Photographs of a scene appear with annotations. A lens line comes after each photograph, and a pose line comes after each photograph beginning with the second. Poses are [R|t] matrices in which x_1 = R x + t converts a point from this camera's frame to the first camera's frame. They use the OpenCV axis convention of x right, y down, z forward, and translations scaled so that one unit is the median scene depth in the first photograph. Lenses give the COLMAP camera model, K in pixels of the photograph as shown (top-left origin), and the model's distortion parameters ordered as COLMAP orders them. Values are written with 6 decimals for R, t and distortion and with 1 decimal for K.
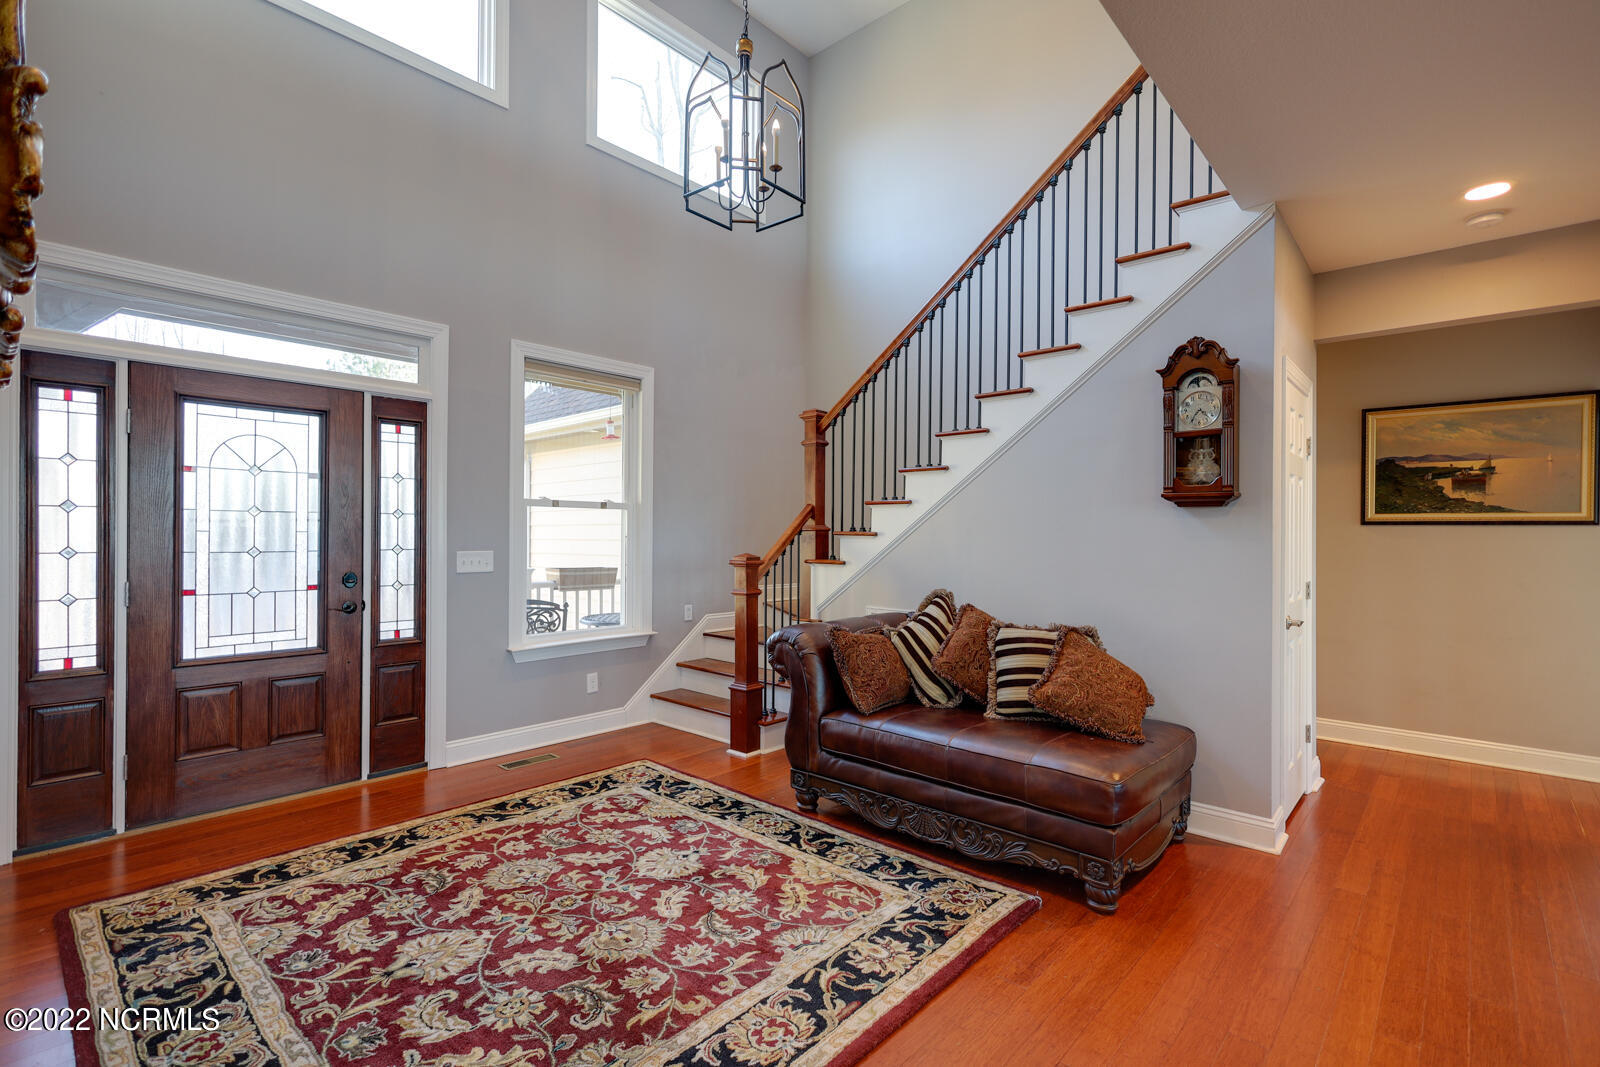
lens RADIAL K [[738.7, 0, 793.8], [0, 738.7, 531.0], [0, 0, 1]] dist [0.001023, 0.000380]
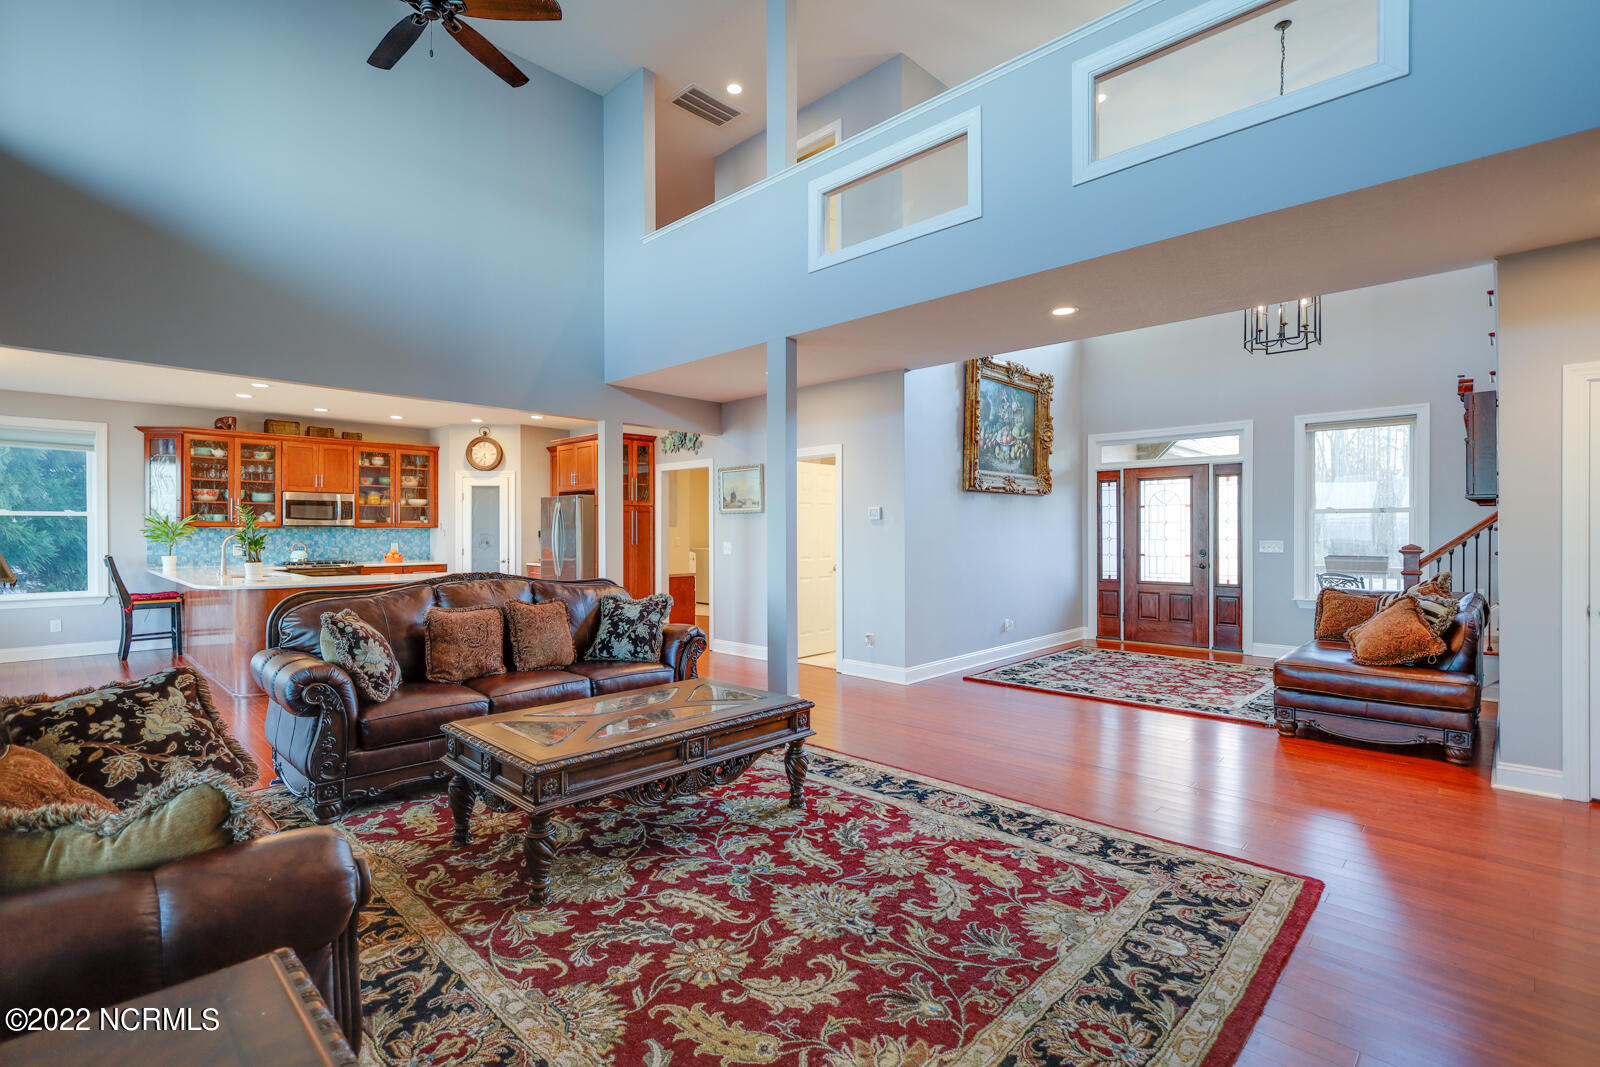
lens RADIAL K [[738.7, 0, 802.5], [0, 738.7, 537.0], [0, 0, 1]] dist [0.001023, 0.000380]
pose [[-0.022553, 0.001870, -0.999744, 1.871755], [0.009555, 0.999953, 0.001655, 0.005763], [0.999700, -0.009515, -0.022570, -0.125878]]
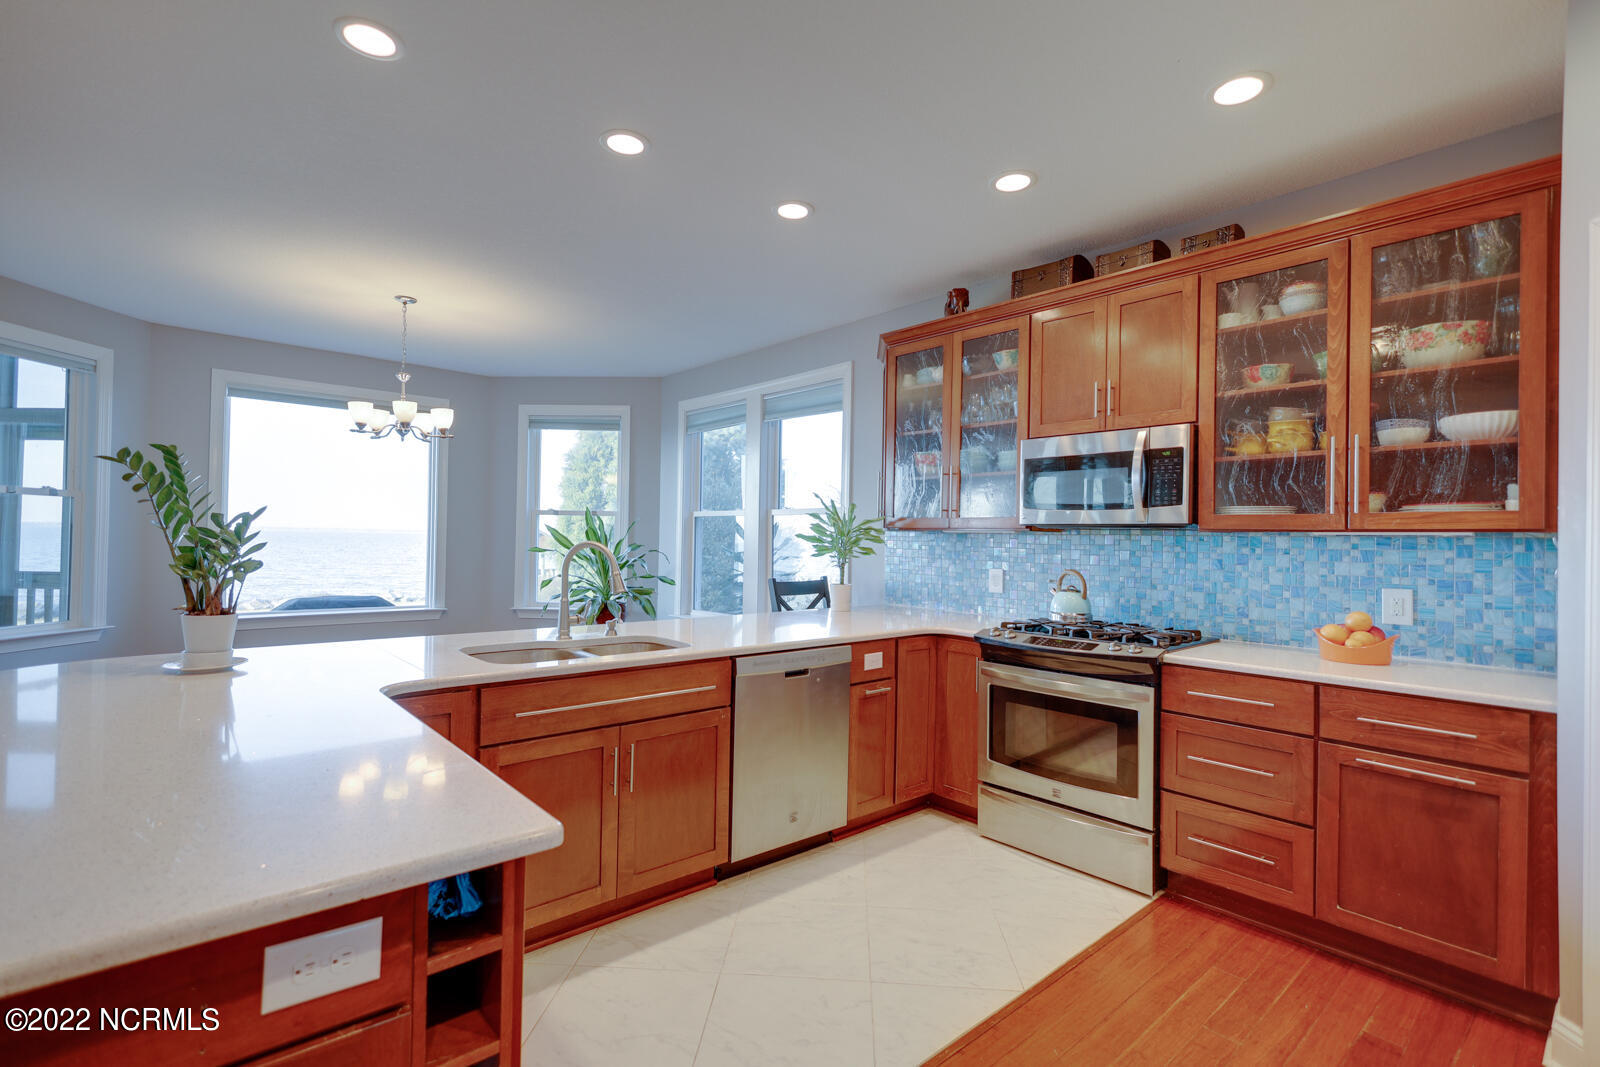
lens RADIAL K [[738.7, 0, 797.9], [0, 738.7, 531.8], [0, 0, 1]] dist [0.001023, 0.000380]
pose [[-0.993307, -0.023980, 0.112990, -0.656693], [-0.026259, 0.999480, -0.018726, -0.012581], [-0.112482, -0.021568, -0.993420, -1.013861]]
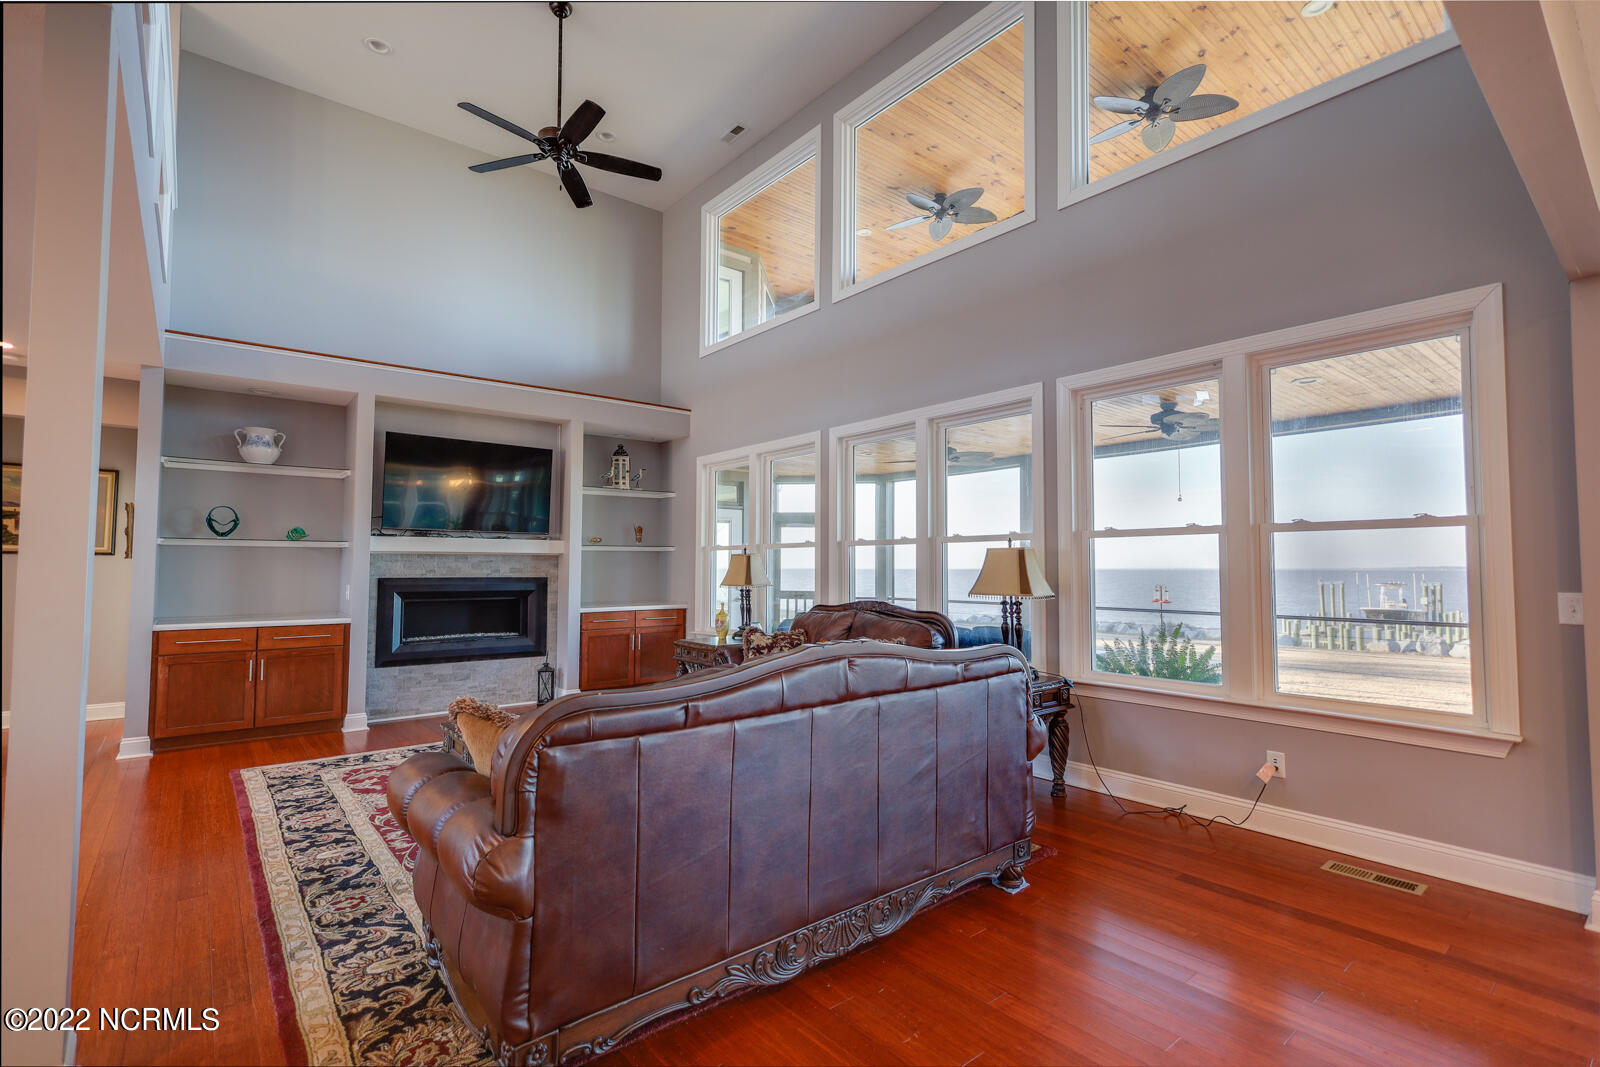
lens RADIAL K [[738.7, 0, 799.3], [0, 738.7, 532.9], [0, 0, 1]] dist [0.001023, 0.000380]
pose [[0.144550, 0.041149, 0.988641, -0.346980], [-0.010807, 0.999141, -0.040005, -0.010809], [-0.989438, -0.004902, 0.144871, -0.881113]]
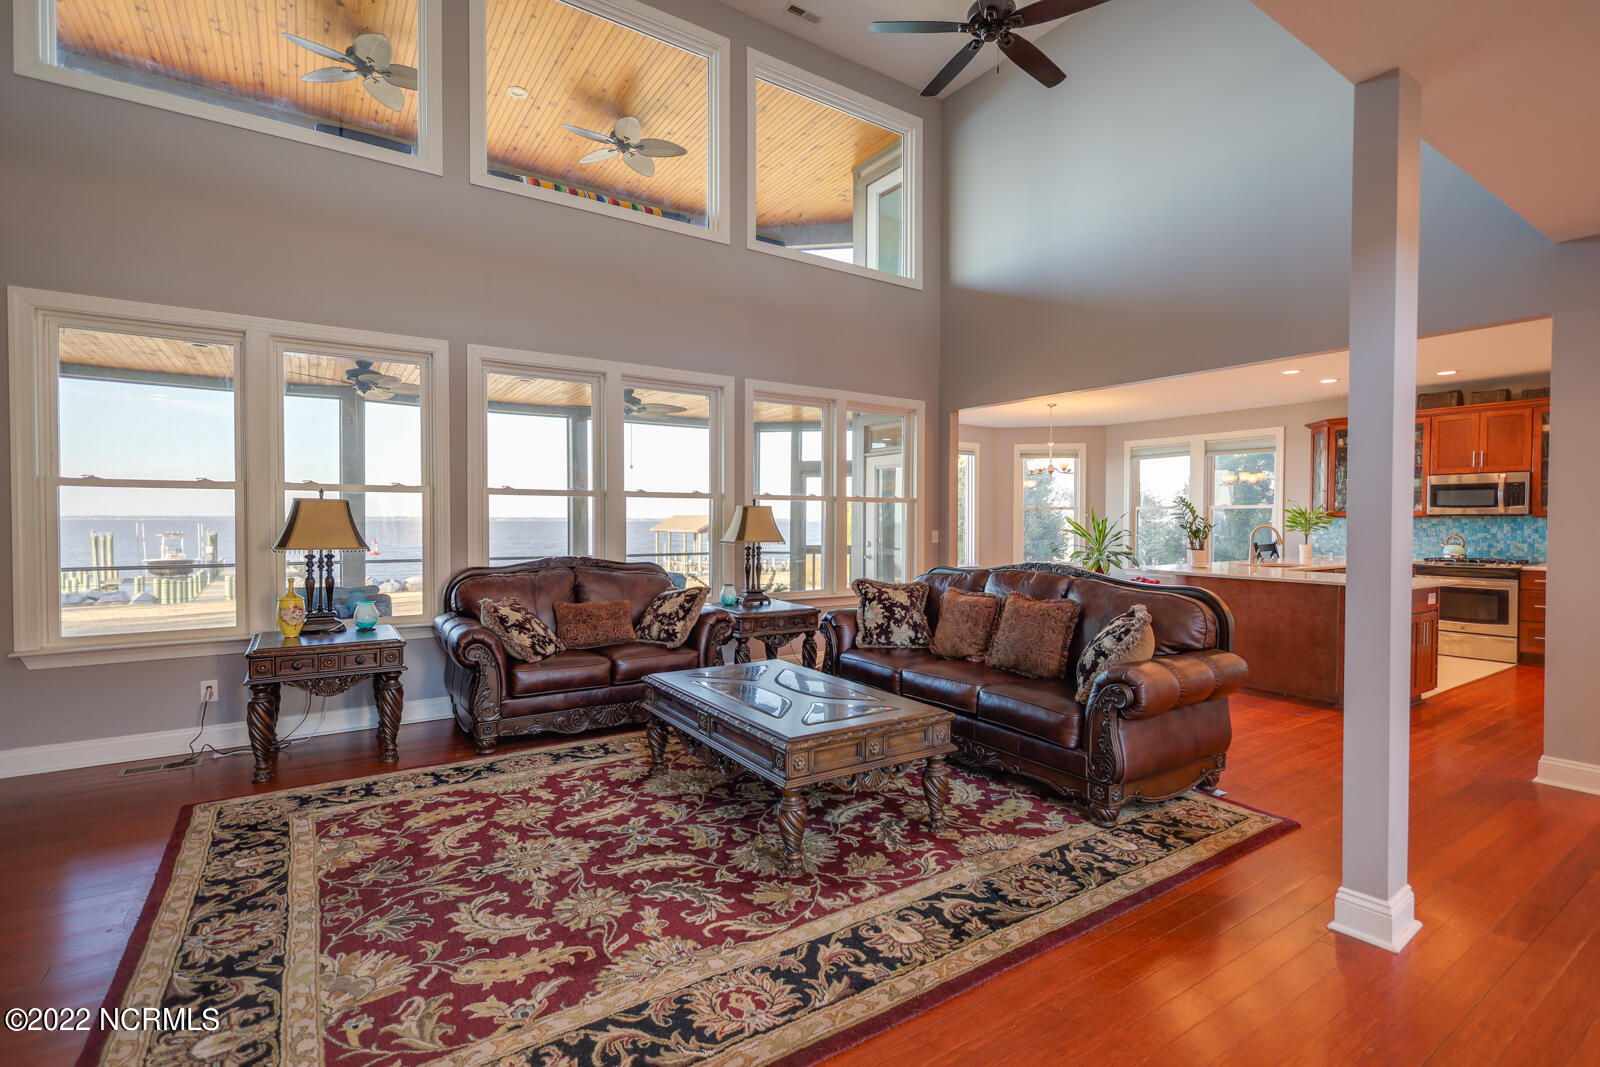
lens RADIAL K [[738.7, 0, 797.9], [0, 738.7, 534.2], [0, 0, 1]] dist [0.001023, 0.000380]
pose [[-0.971595, -0.012747, 0.236307, 0.554888], [-0.010557, 0.999889, 0.010532, 0.007731], [-0.236415, 0.007738, -0.971621, 0.671870]]
